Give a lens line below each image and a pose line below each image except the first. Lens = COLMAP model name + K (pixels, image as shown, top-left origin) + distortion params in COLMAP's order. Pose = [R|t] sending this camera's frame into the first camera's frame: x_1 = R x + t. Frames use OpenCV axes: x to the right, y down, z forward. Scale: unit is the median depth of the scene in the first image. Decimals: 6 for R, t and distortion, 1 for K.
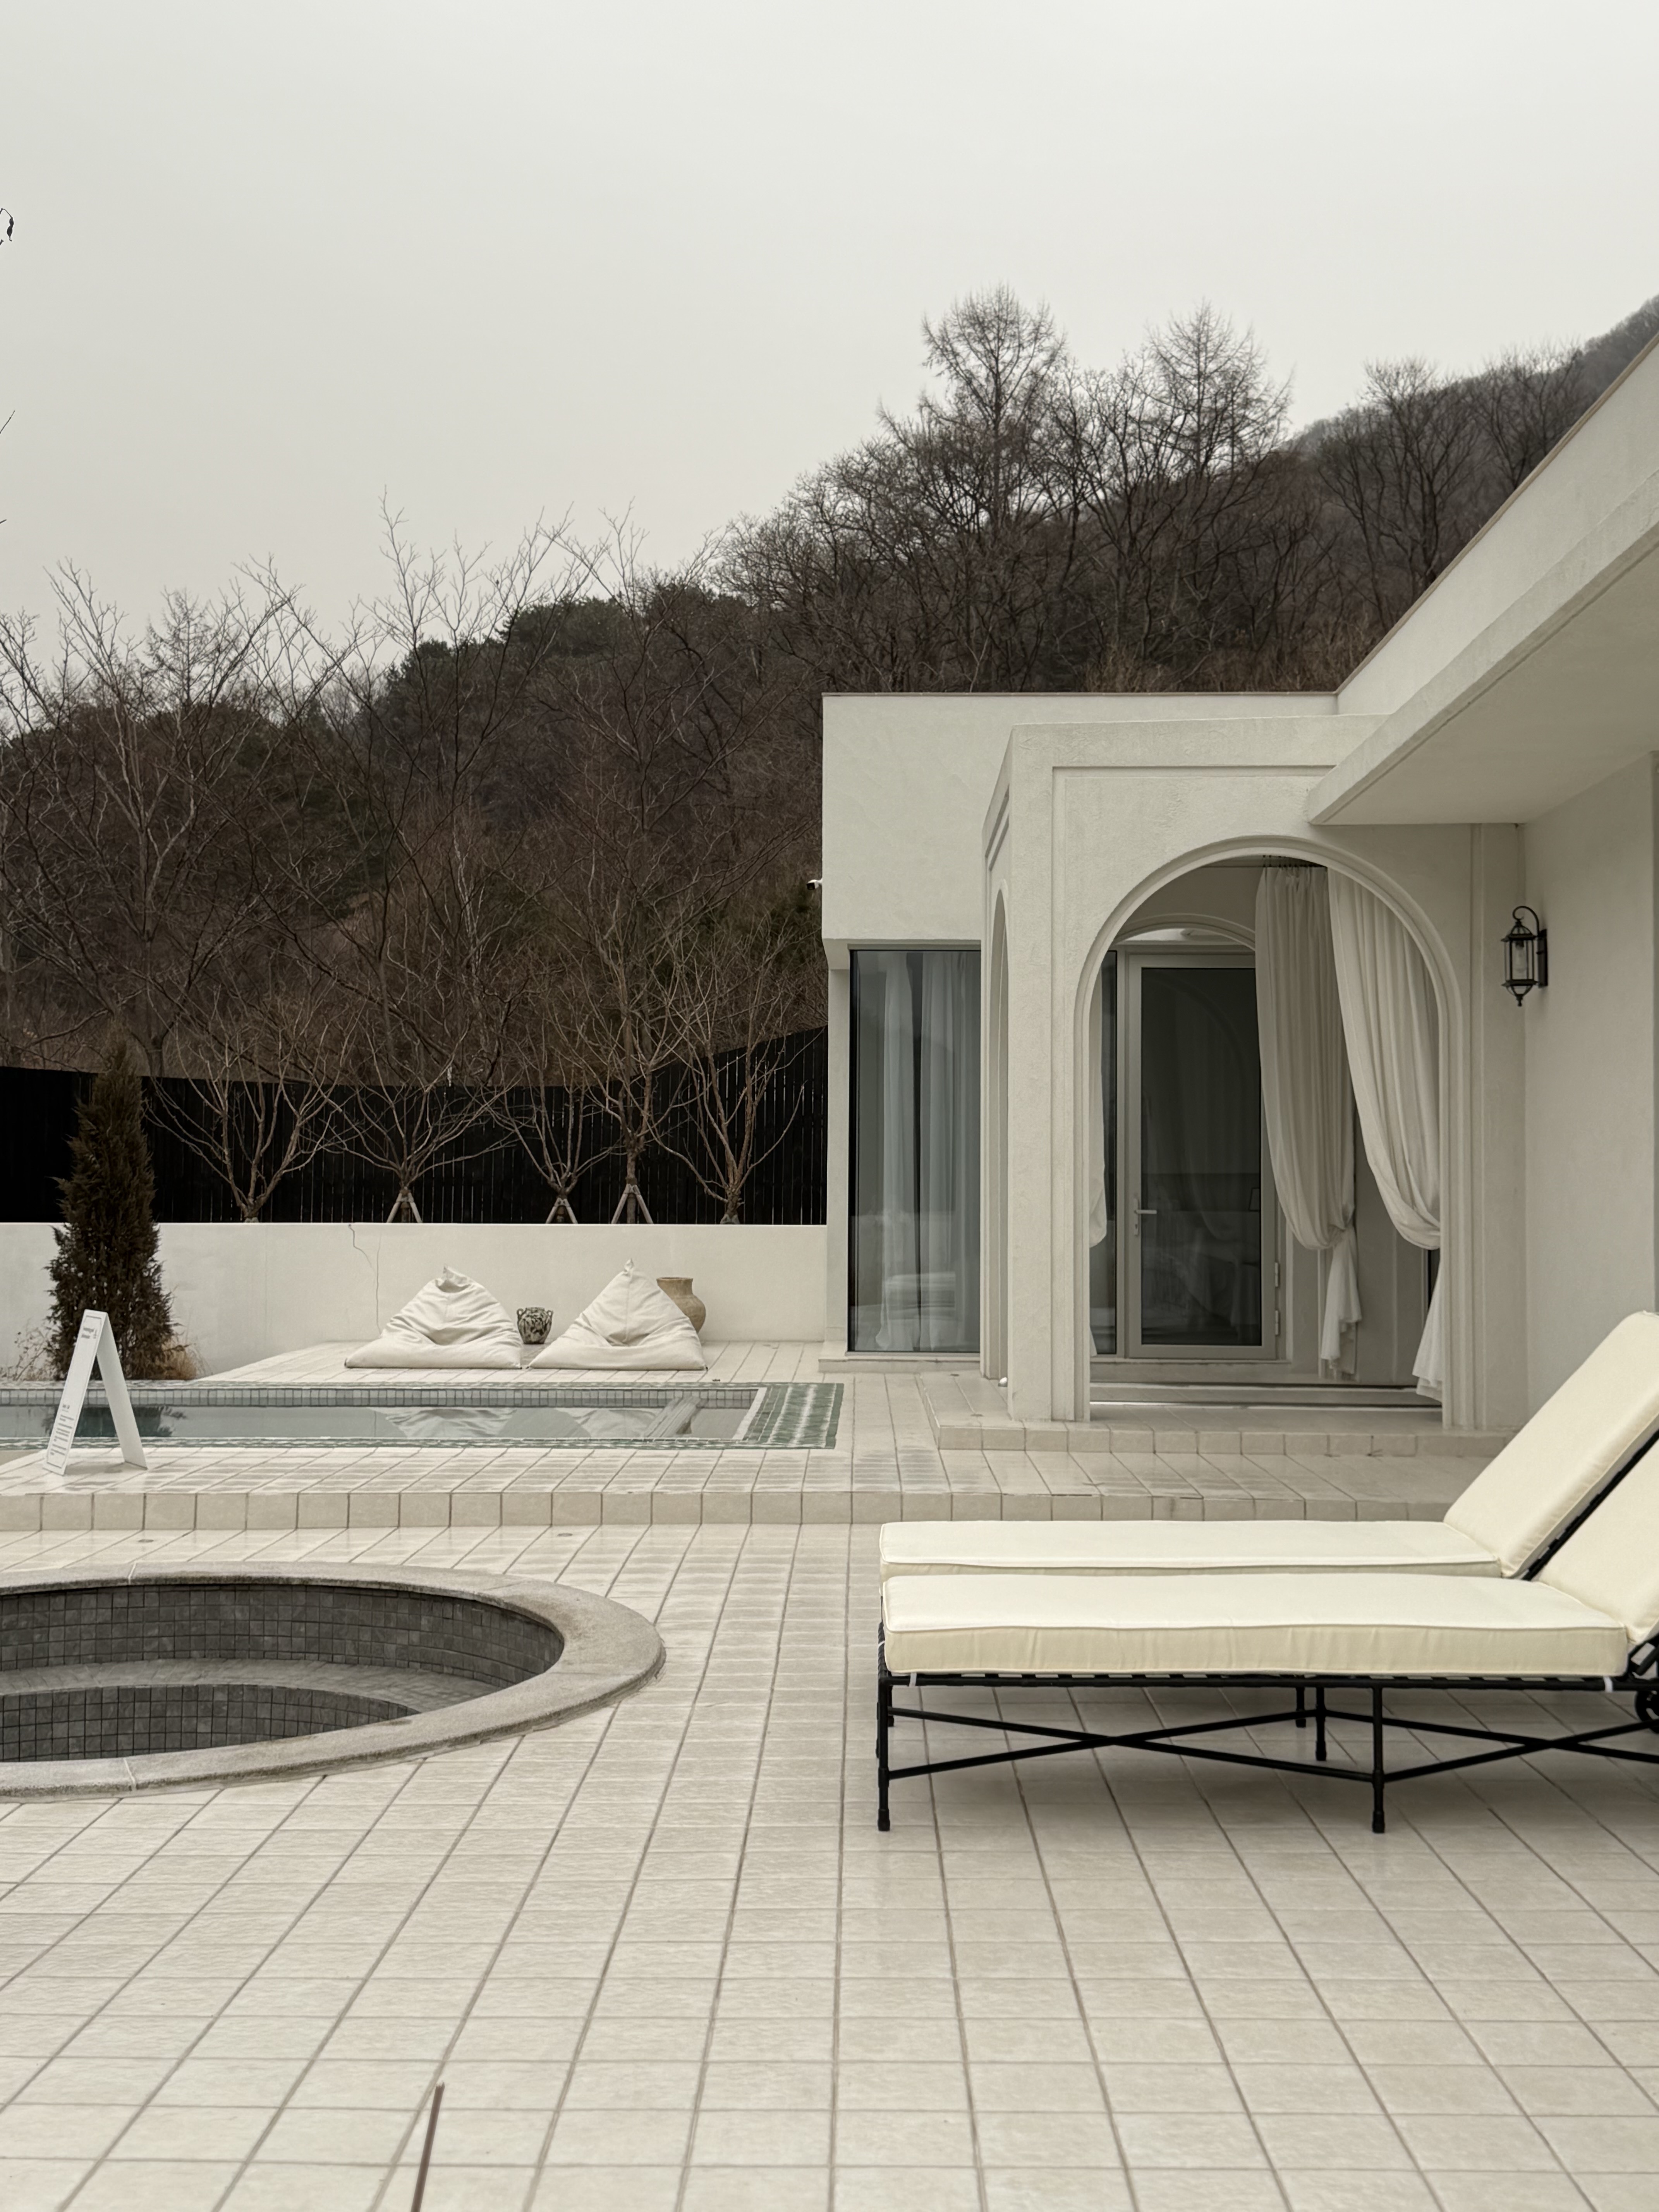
lens RADIAL K [[2355.8, 0, 829.5], [0, 2355.8, 1106.0], [0, 0, 1]] dist [0.104117, -0.006178]
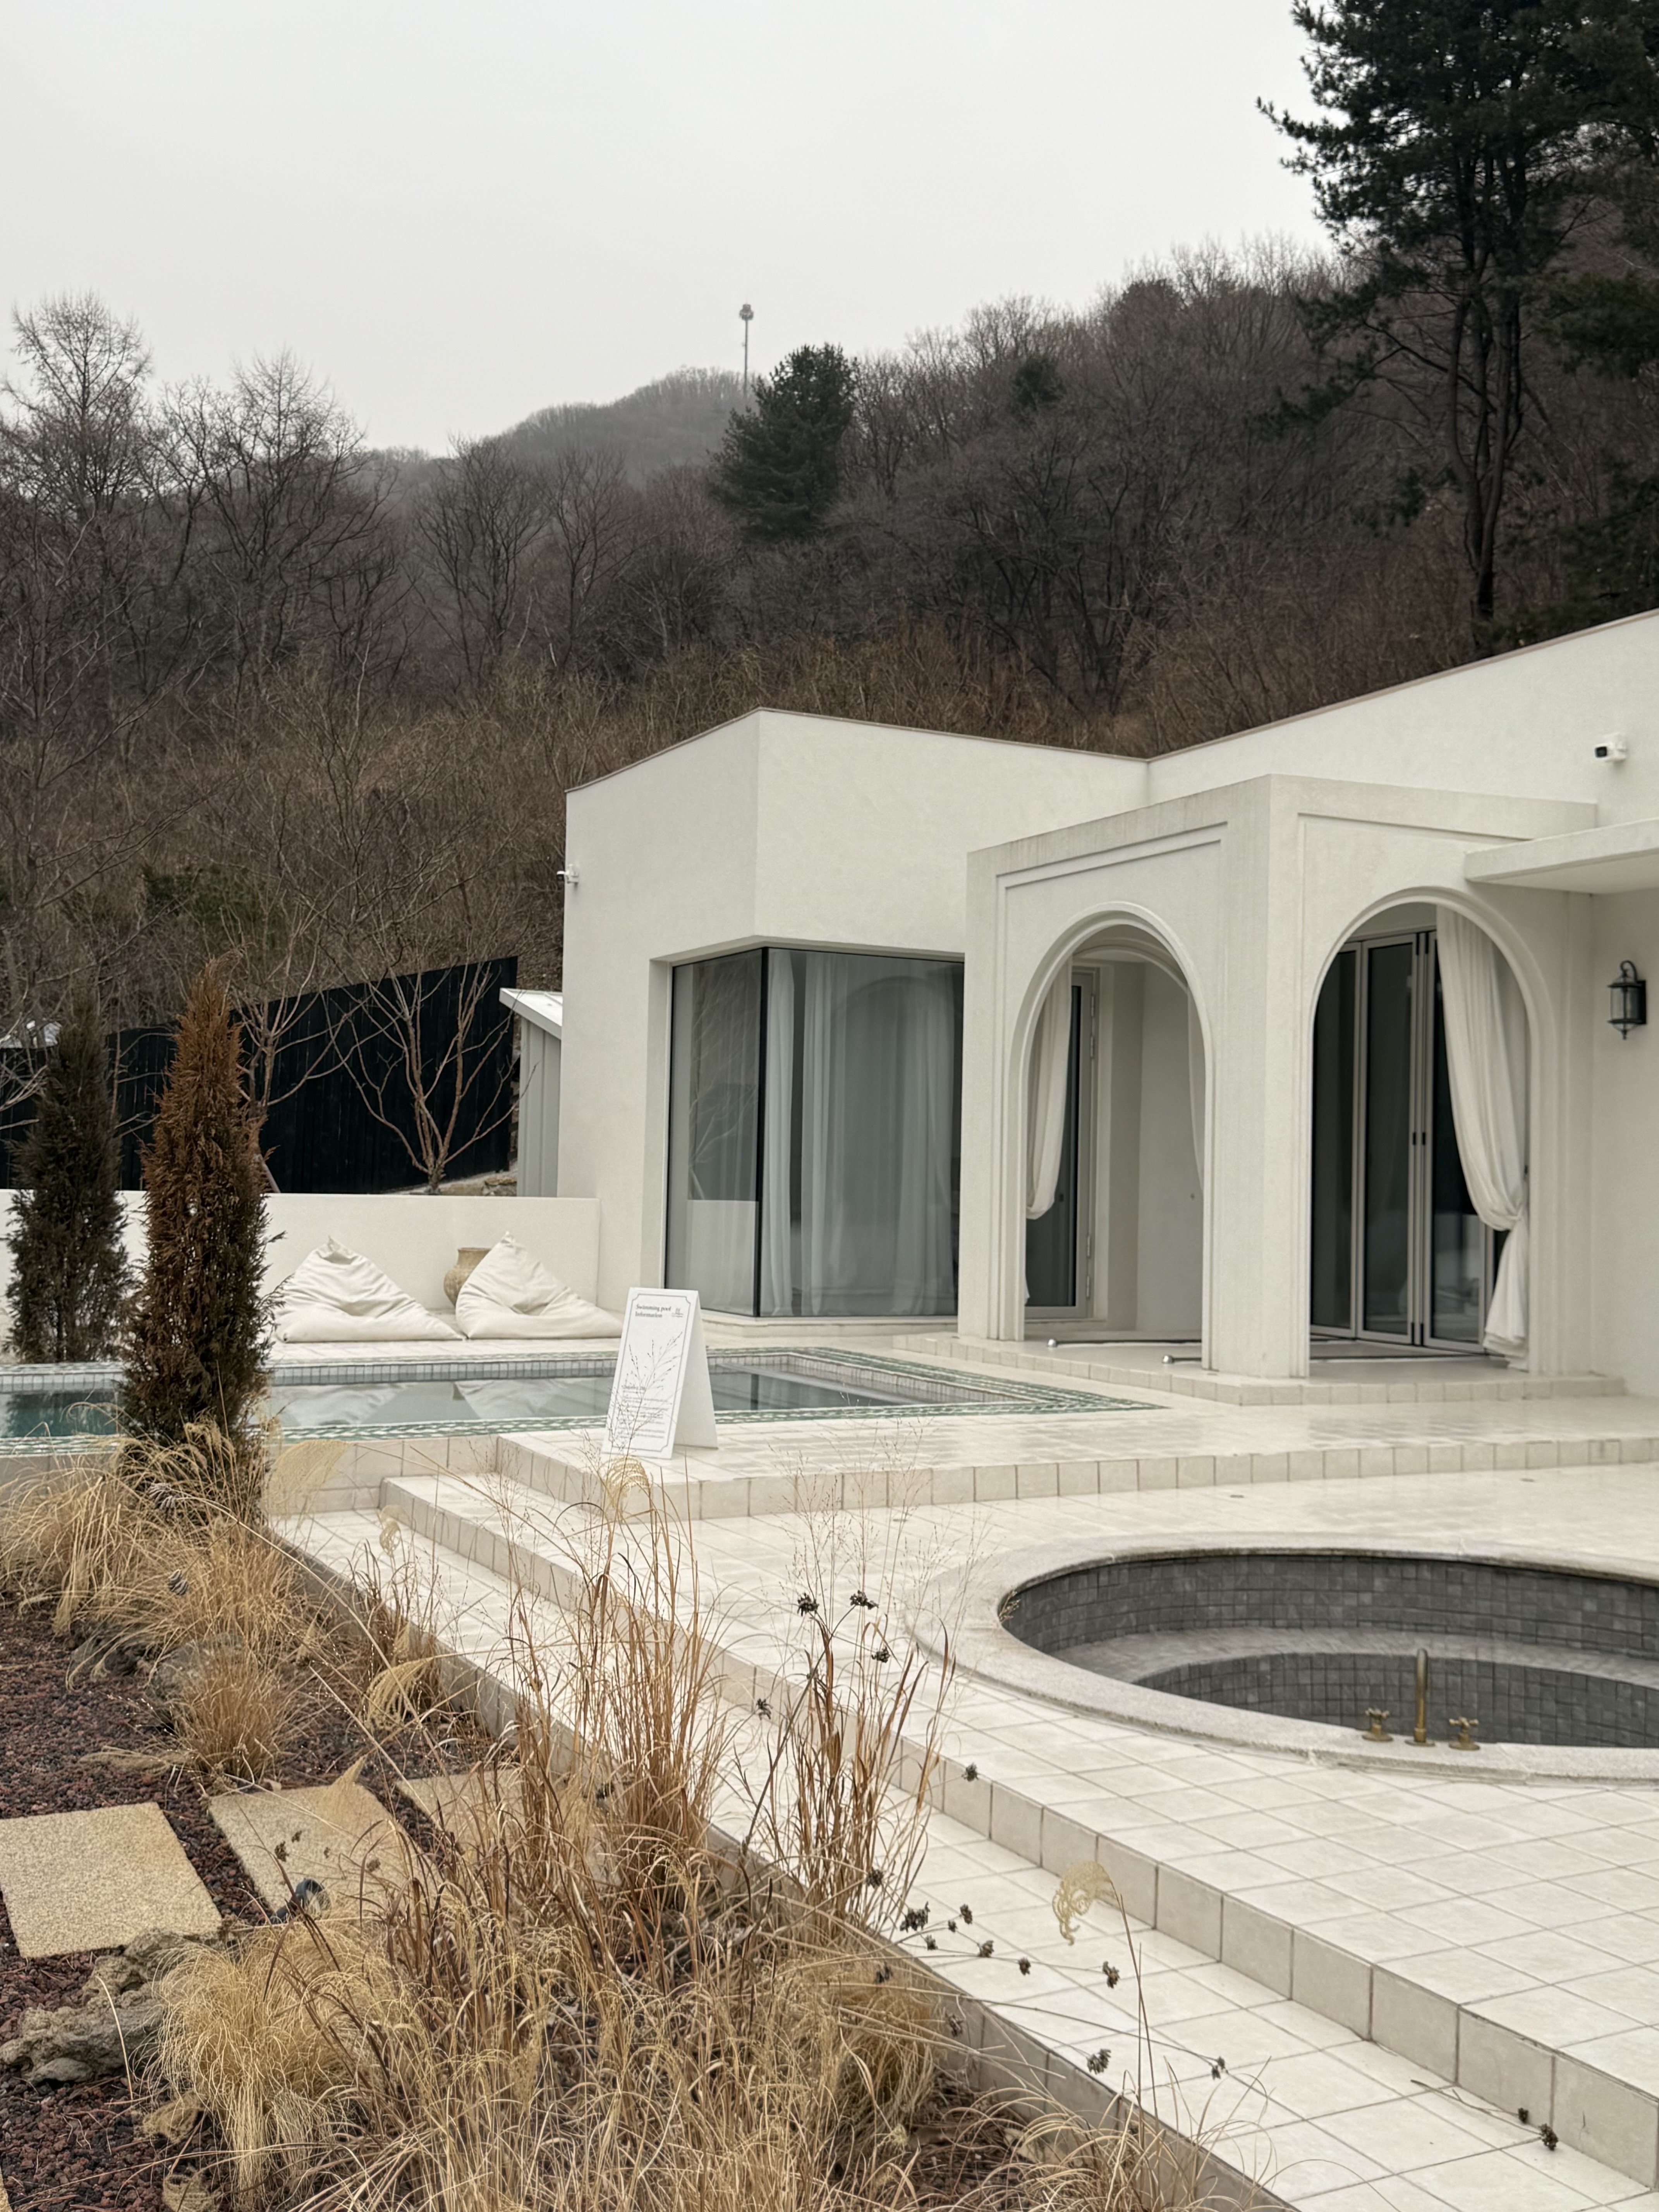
lens RADIAL K [[2079.3, 0, 829.5], [0, 2079.3, 1106.0], [0, 0, 1]] dist [0.172693, -0.332533]
pose [[0.885872, 0.031320, 0.462871, -0.566874], [-0.035466, 0.999371, 0.000255, 0.007587], [-0.462572, -0.016642, 0.886426, 0.186959]]
